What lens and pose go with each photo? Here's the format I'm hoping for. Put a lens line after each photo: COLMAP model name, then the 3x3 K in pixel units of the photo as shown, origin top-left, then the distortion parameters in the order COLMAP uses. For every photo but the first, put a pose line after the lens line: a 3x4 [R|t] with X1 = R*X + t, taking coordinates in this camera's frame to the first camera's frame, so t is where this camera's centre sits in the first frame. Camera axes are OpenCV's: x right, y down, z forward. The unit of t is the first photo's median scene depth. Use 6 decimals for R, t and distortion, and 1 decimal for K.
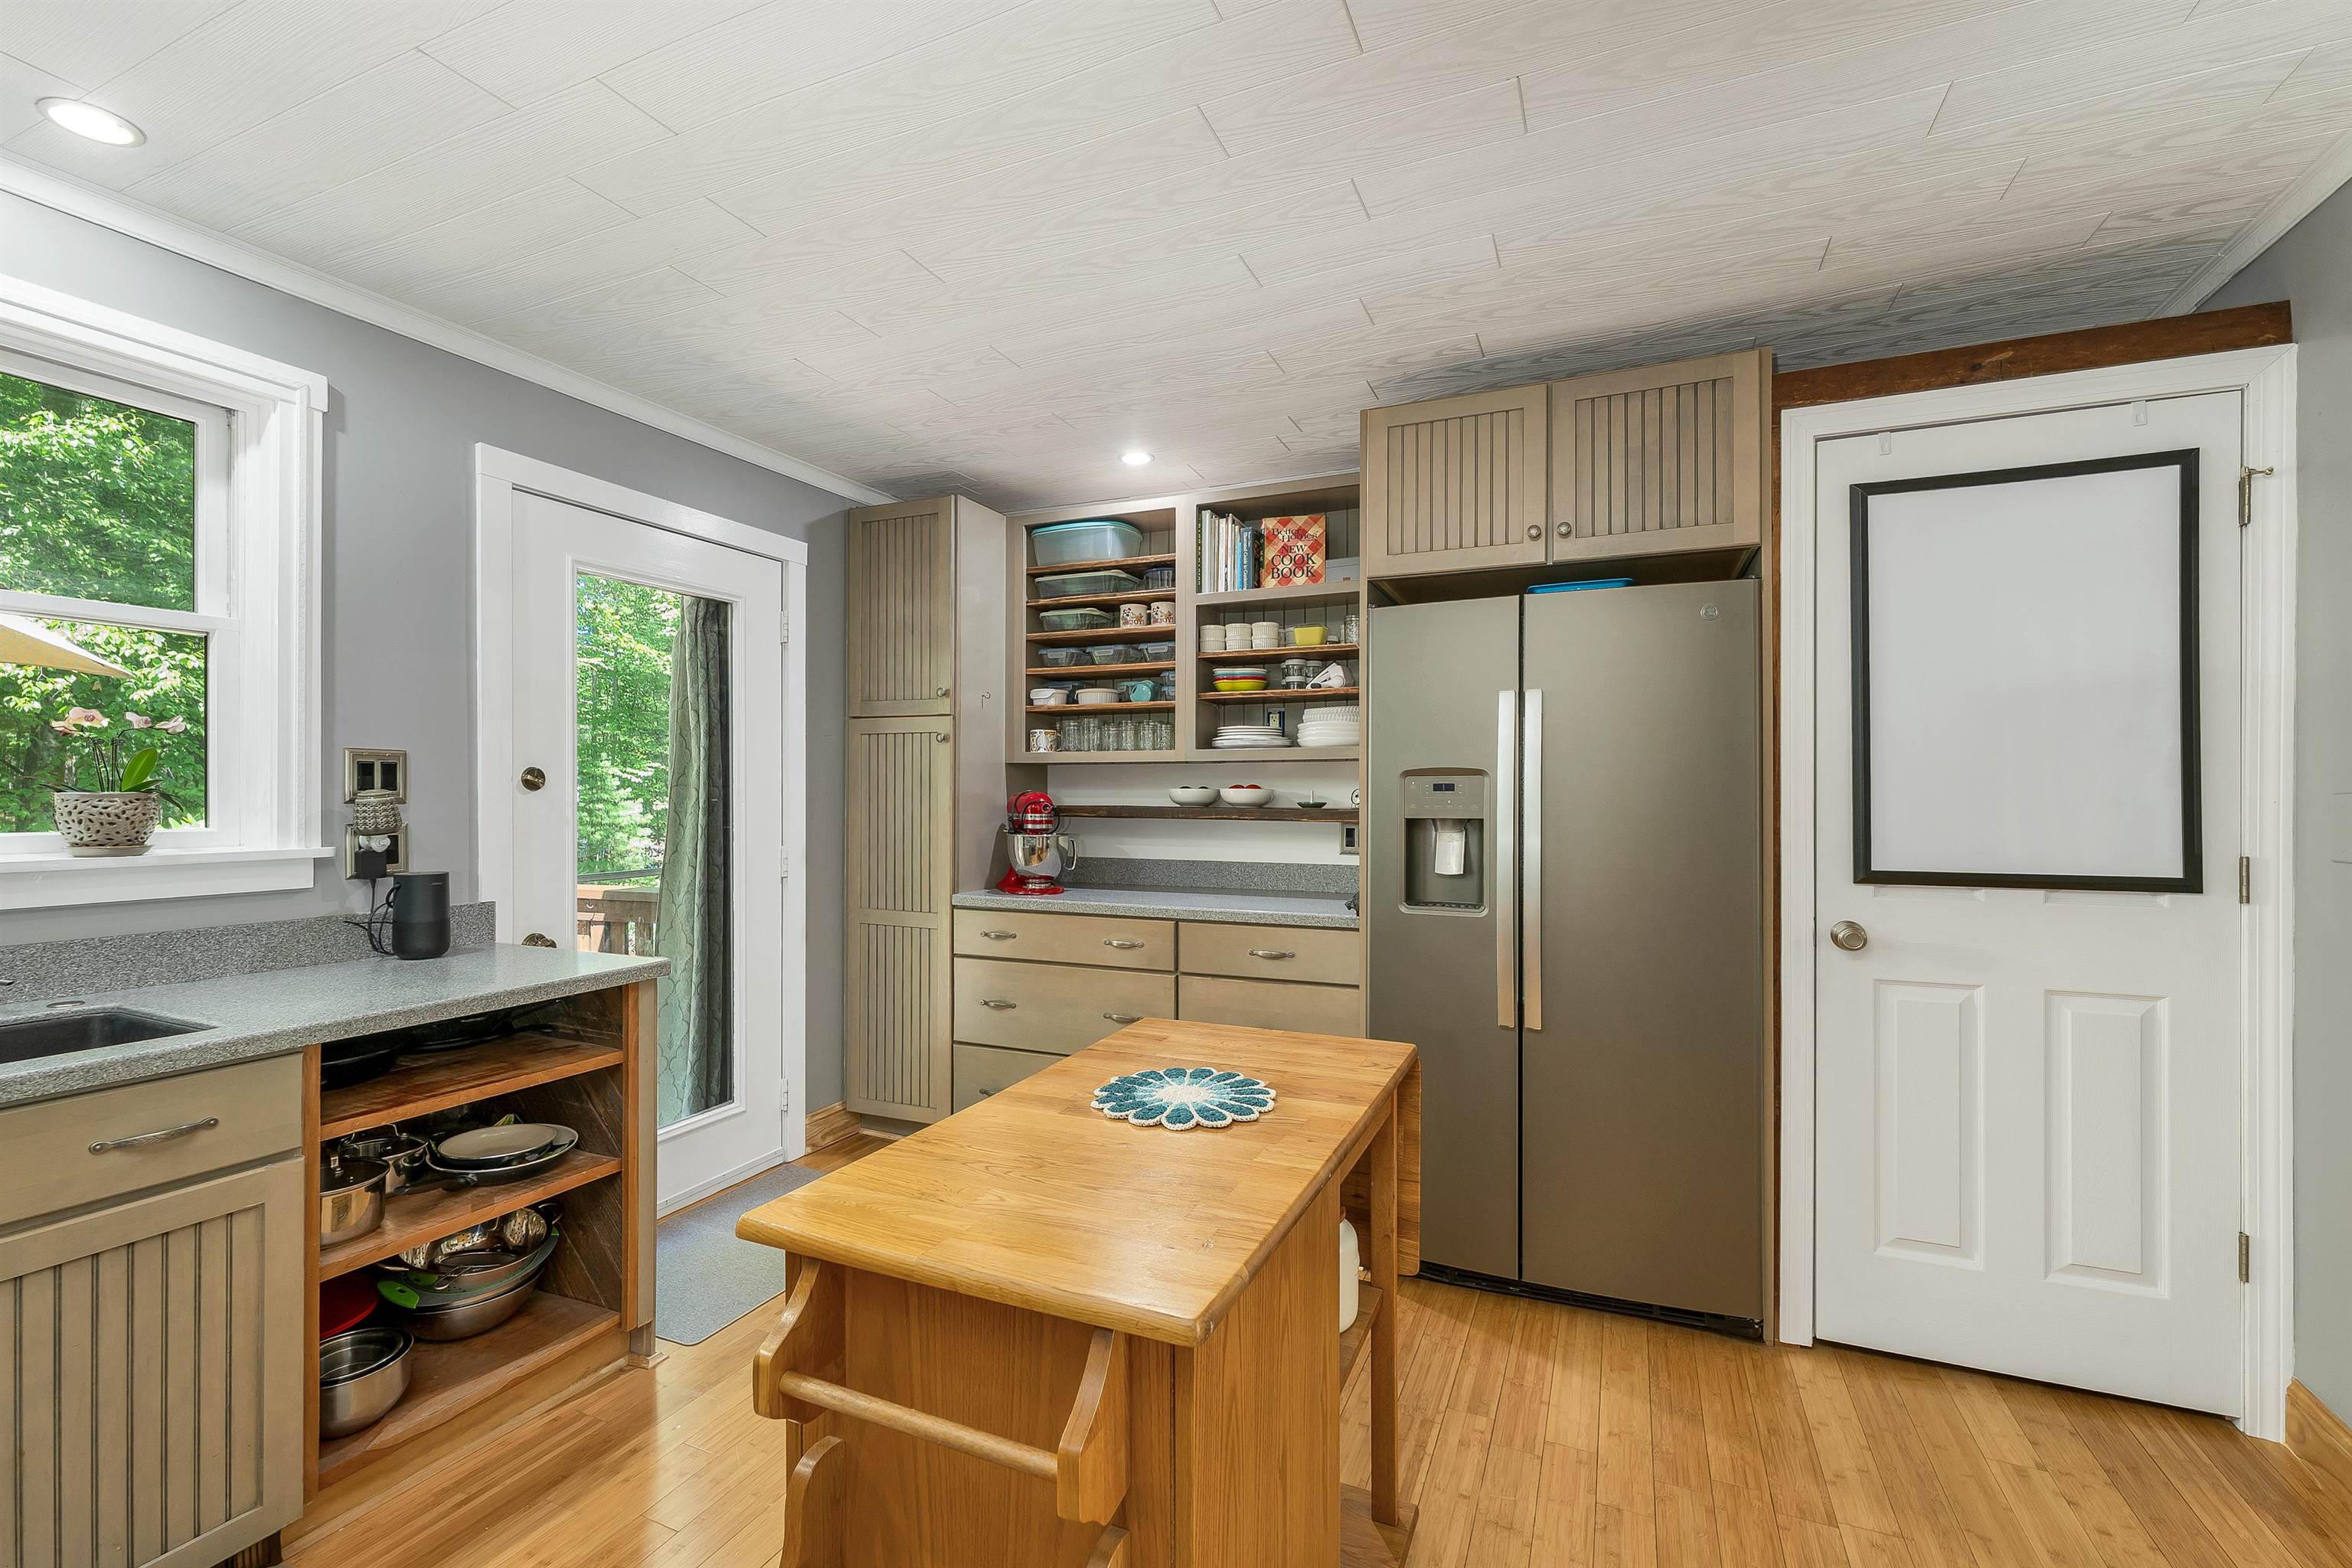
lens RADIAL K [[991.0, 0, 1167.6], [0, 991.0, 787.5], [0, 0, 1]] dist [-0.000167, -0.001022]
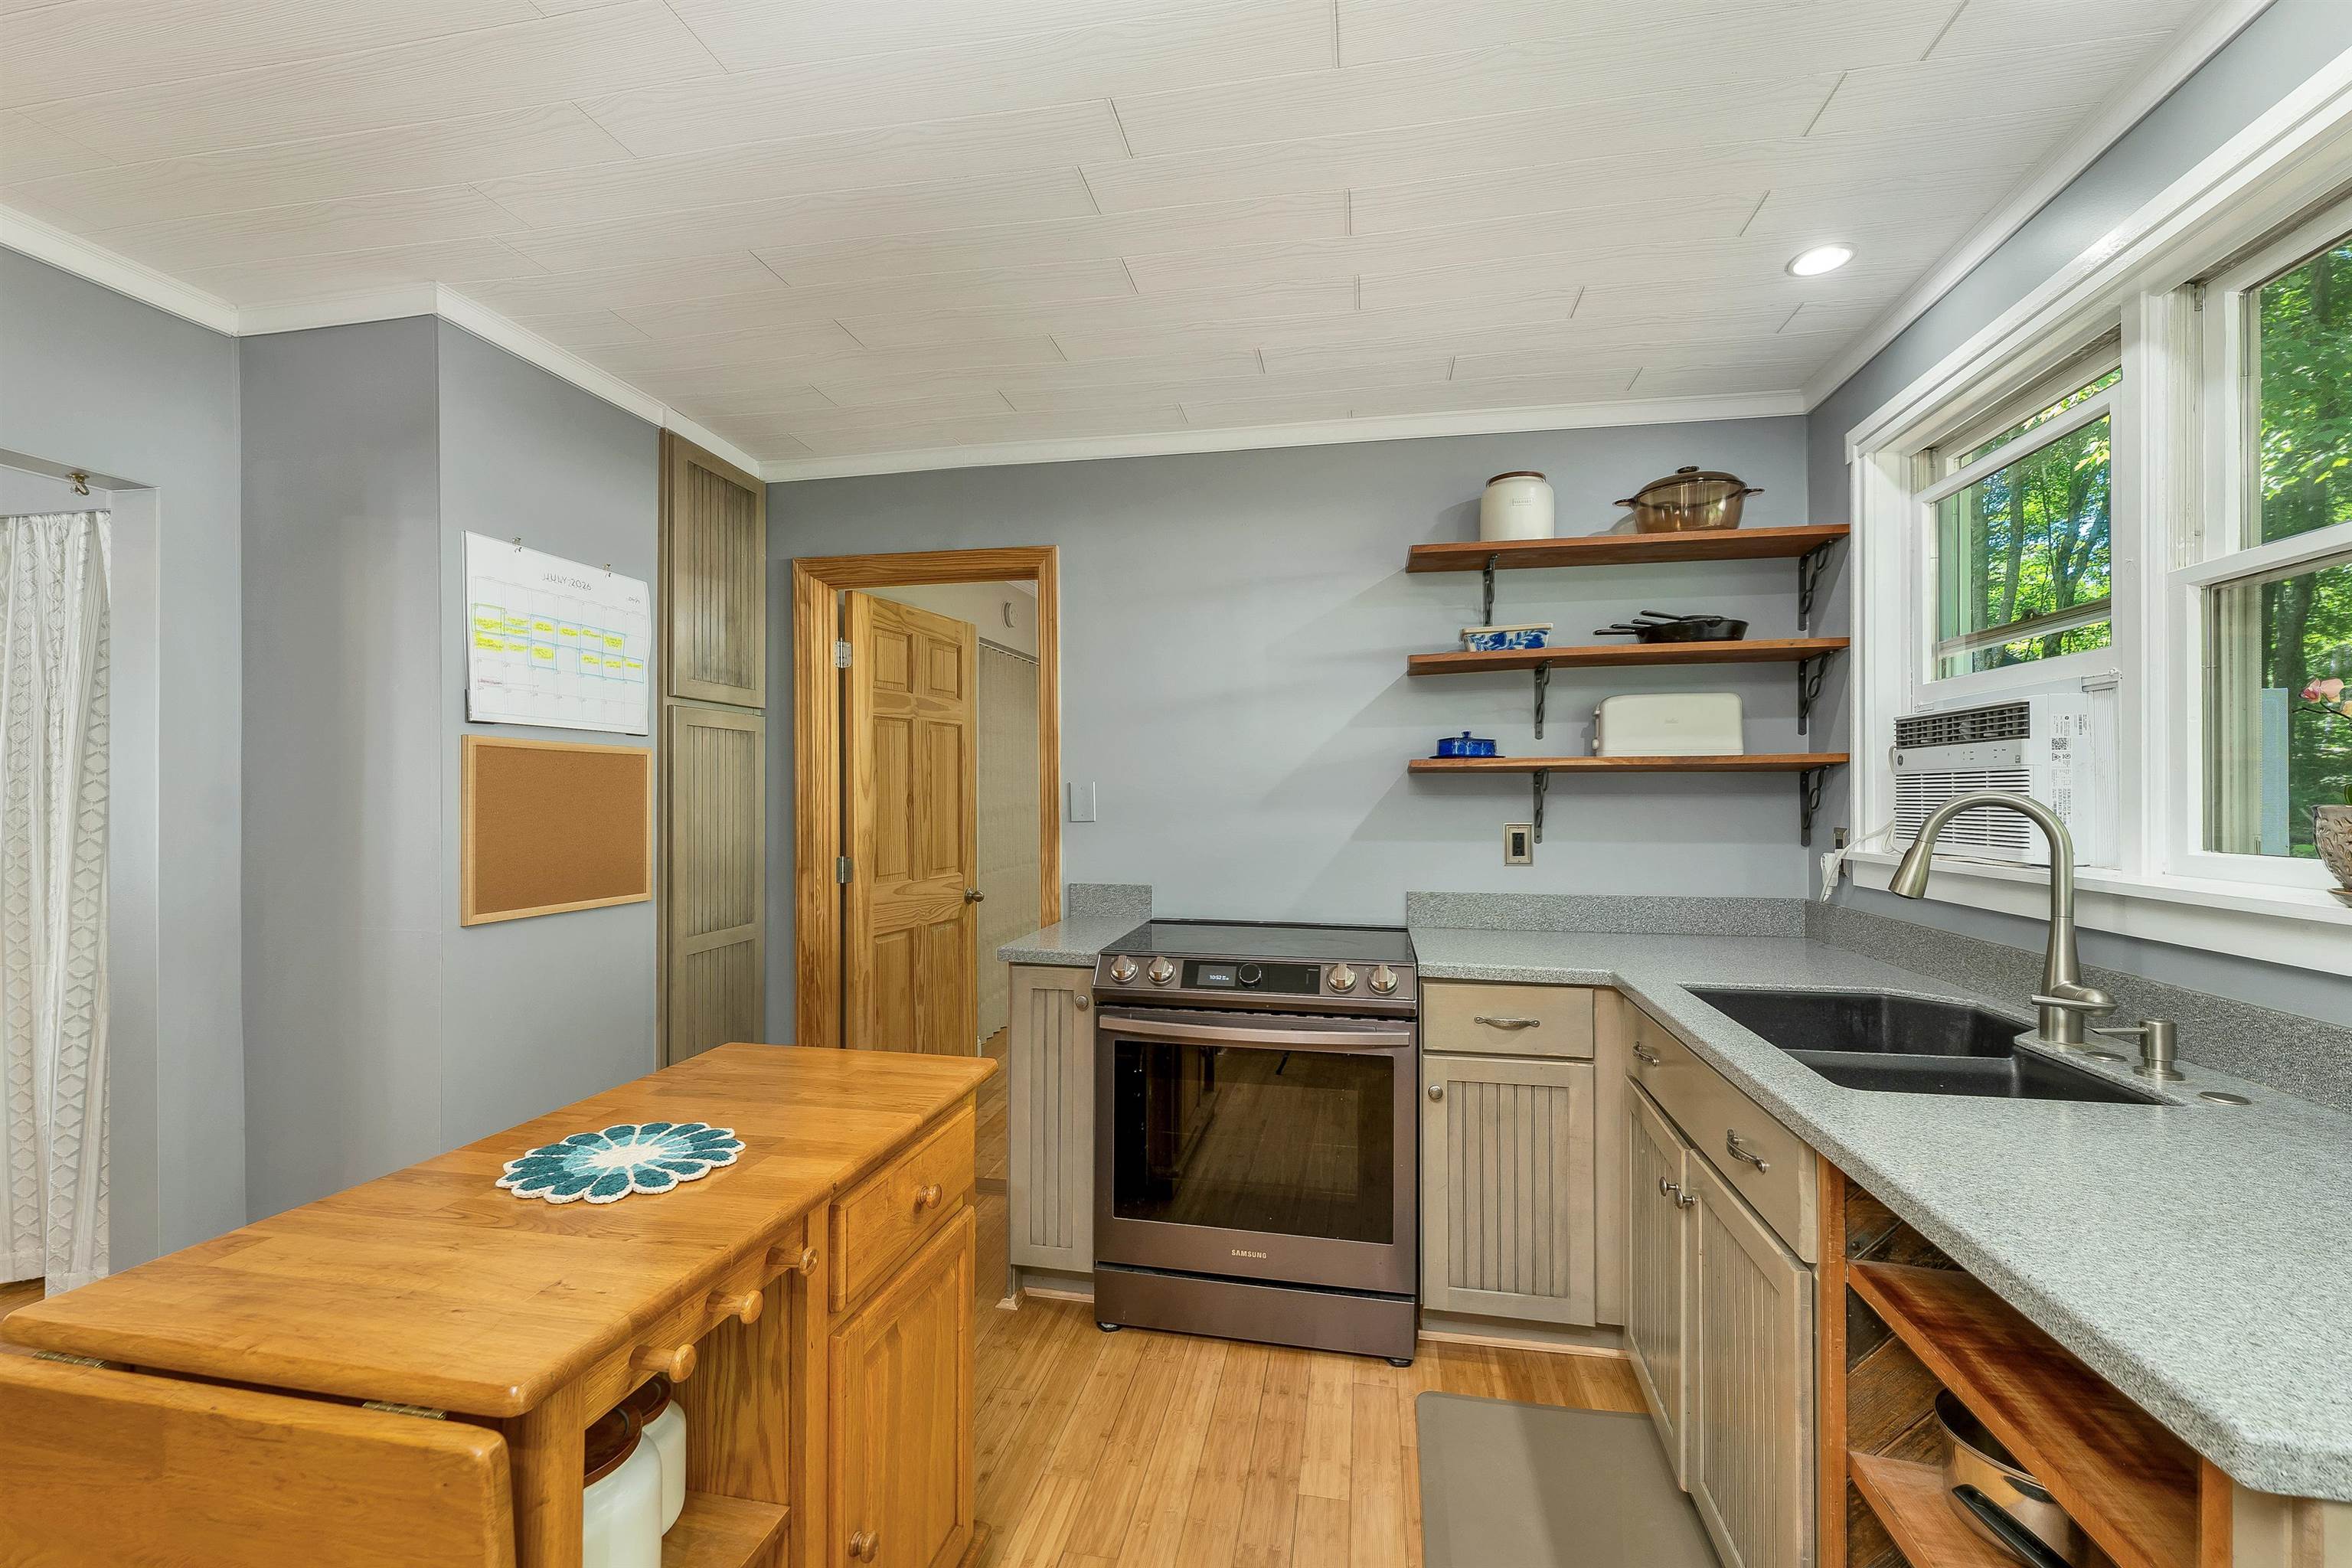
lens RADIAL K [[1004.9, 0, 1153.5], [0, 1004.9, 790.8], [0, 0, 1]] dist [0.000915, -0.000022]
pose [[-0.978671, -0.002141, -0.205424, -0.147106], [0.000374, 0.999925, -0.012204, 0.001738], [0.205435, -0.012021, -0.978597, 1.144374]]
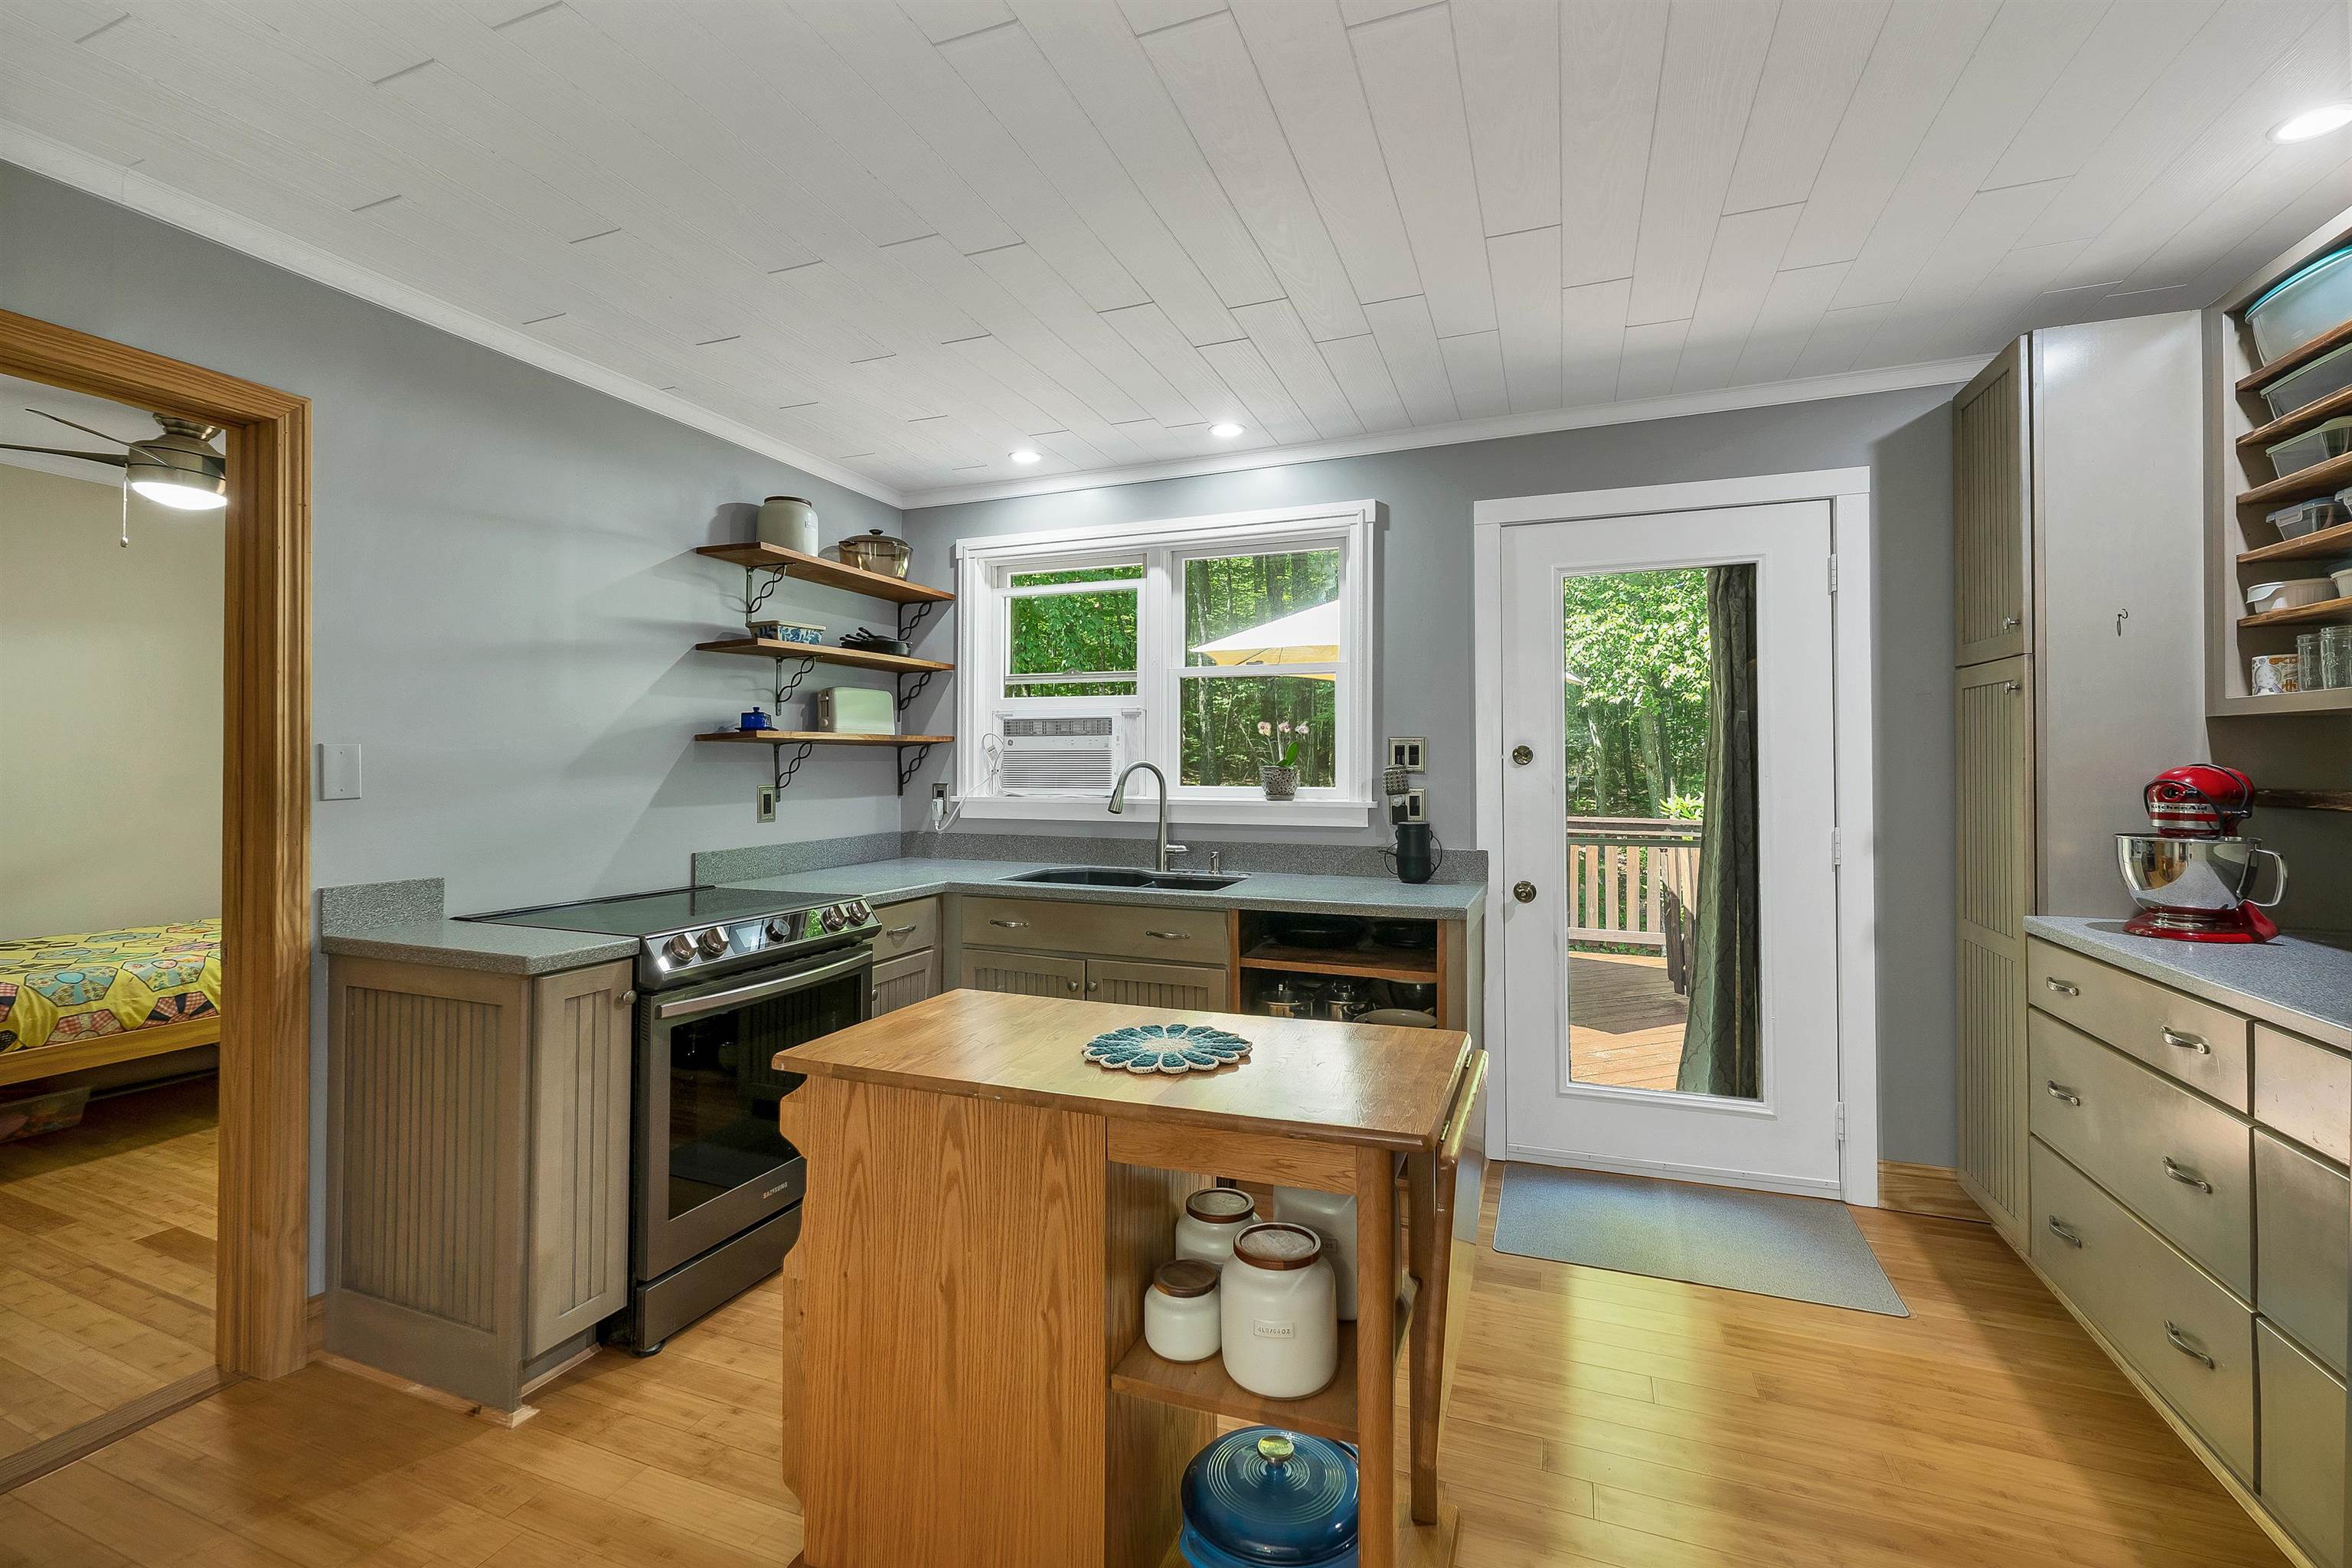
lens RADIAL K [[1030.5, 0, 1184.6], [0, 1030.5, 742.3], [0, 0, 1]] dist [0.000565, 0.000166]
pose [[0.056934, -0.020367, -0.998170, 0.681513], [0.007293, 0.999774, -0.019983, -0.002447], [0.998351, -0.006142, 0.057070, 0.559963]]
